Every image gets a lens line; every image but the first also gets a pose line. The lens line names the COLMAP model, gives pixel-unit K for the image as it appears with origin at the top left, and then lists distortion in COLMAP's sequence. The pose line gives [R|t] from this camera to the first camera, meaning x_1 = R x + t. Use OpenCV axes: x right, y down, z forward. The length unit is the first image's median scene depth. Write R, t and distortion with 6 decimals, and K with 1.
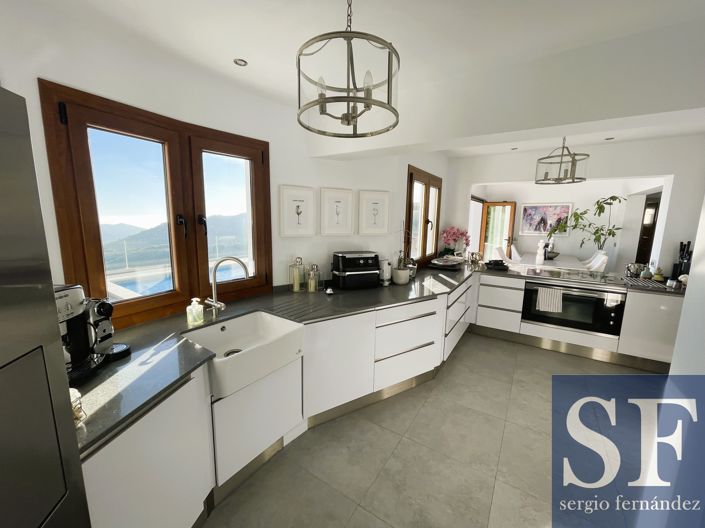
lens RADIAL K [[285.5, 0, 347.1], [0, 285.5, 263.1], [0, 0, 1]] dist [-0.003193, 0.000356]
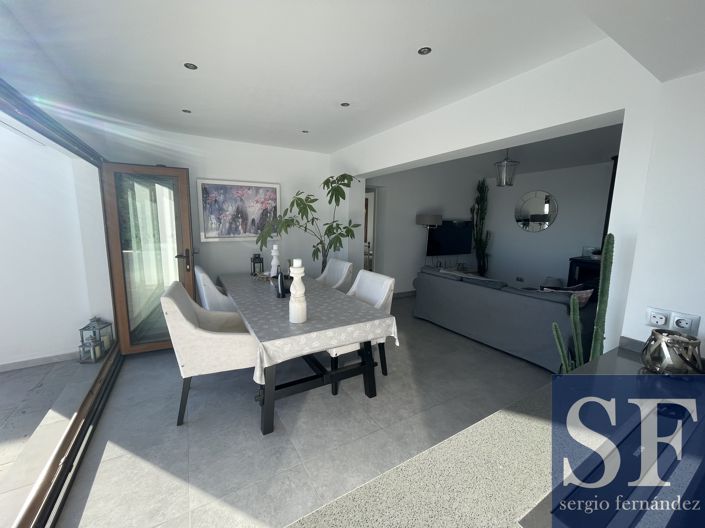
lens RADIAL K [[285.5, 0, 354.1], [0, 285.5, 262.4], [0, 0, 1]] dist [-0.003193, 0.000356]
pose [[0.436017, -0.127112, 0.890916, 0.289877], [0.131057, 0.988389, 0.076879, -0.071123], [-0.890344, 0.083240, 0.447614, 0.578887]]
